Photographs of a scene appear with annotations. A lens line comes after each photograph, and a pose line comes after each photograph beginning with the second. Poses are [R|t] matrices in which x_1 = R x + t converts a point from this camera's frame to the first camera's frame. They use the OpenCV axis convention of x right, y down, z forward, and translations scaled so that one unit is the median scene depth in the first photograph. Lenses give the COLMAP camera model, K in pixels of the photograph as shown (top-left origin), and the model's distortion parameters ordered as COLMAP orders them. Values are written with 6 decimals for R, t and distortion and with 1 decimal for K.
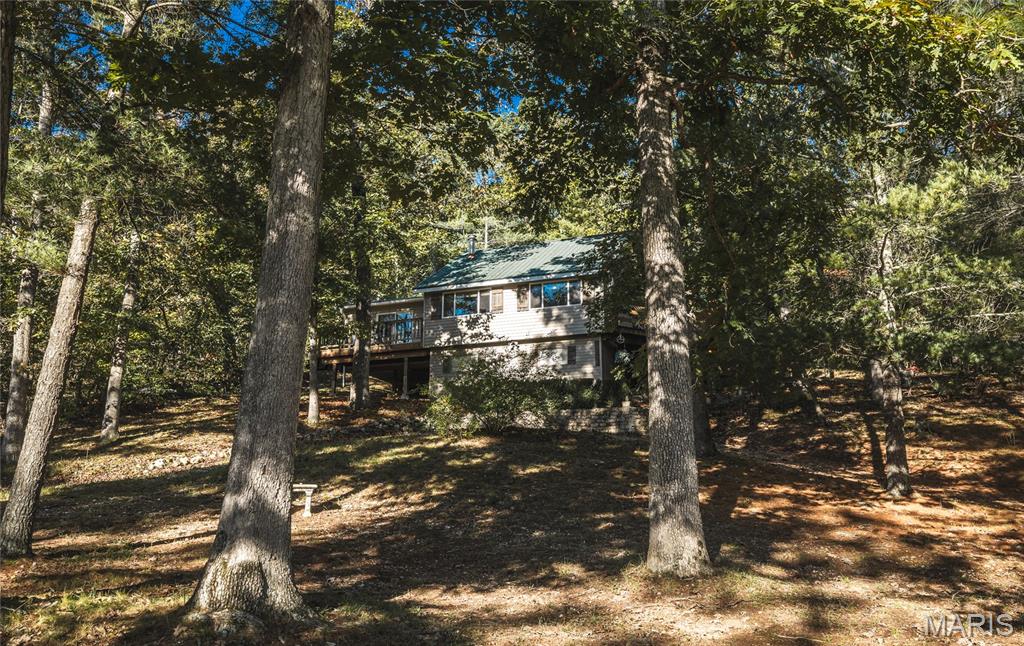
lens RADIAL K [[861.4, 0, 512.0], [0, 861.4, 323.0], [0, 0, 1]] dist [0.001490, -0.009407]
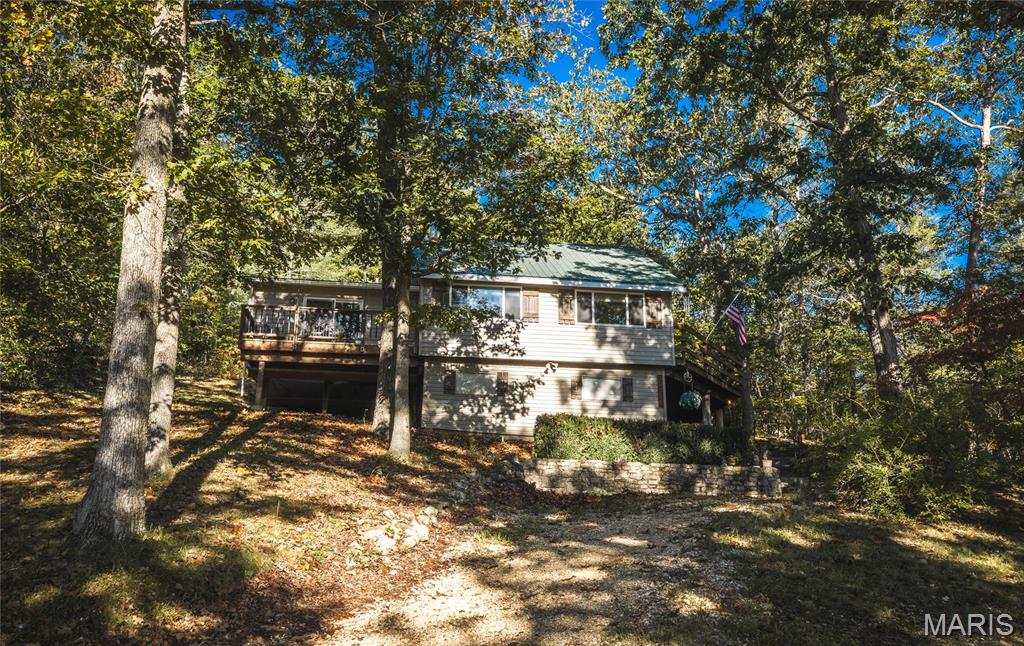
lens RADIAL K [[861.4, 0, 512.0], [0, 861.4, 323.0], [0, 0, 1]] dist [0.001490, -0.009407]
pose [[0.879314, 0.144071, 0.453928, -0.375468], [-0.126335, 0.989561, -0.069347, 0.043684], [-0.459180, 0.003631, 0.888336, 0.351797]]
